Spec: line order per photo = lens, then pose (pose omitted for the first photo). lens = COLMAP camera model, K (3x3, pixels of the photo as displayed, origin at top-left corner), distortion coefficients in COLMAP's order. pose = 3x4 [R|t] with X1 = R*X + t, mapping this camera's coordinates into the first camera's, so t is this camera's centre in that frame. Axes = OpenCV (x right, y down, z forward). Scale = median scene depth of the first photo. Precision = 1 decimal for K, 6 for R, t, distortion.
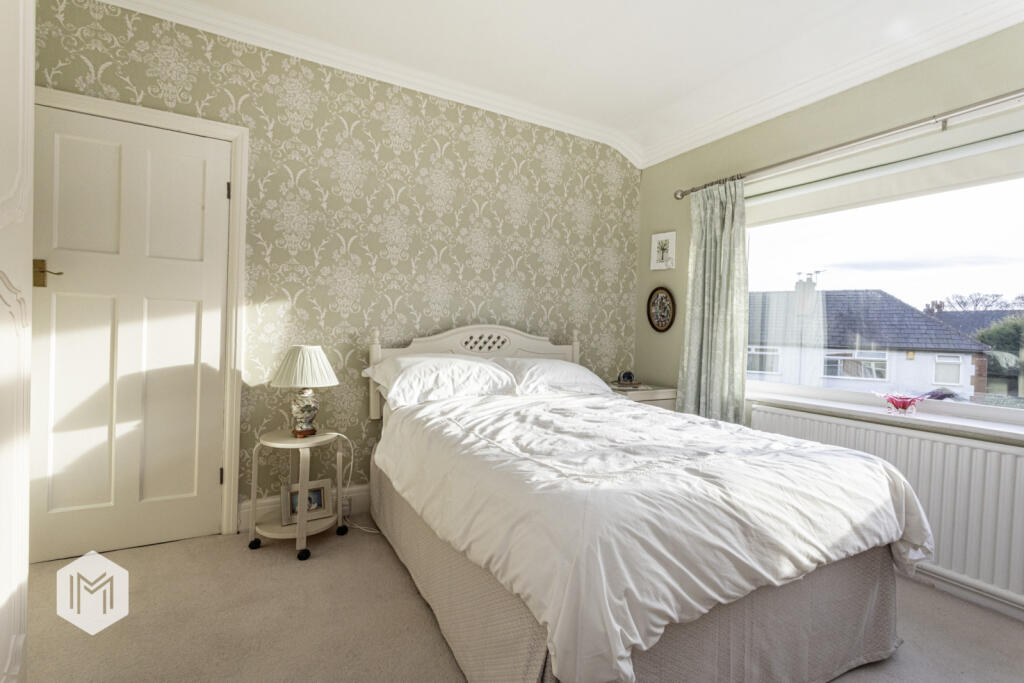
lens RADIAL K [[480.5, 0, 506.0], [0, 480.5, 342.7], [0, 0, 1]] dist [-0.005242, 0.000333]
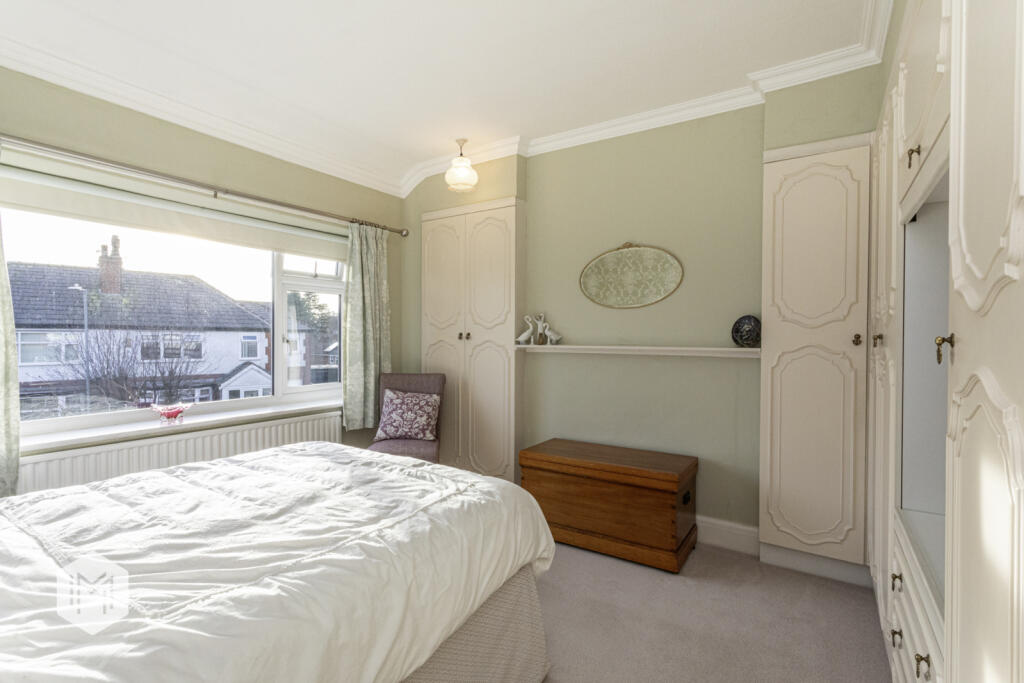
lens RADIAL K [[480.5, 0, 507.2], [0, 480.5, 342.0], [0, 0, 1]] dist [-0.005242, 0.000333]
pose [[-0.468899, -0.030294, 0.882732, -0.908815], [0.010061, 0.999164, 0.039634, -0.139011], [-0.883195, 0.027465, -0.468202, 1.323848]]
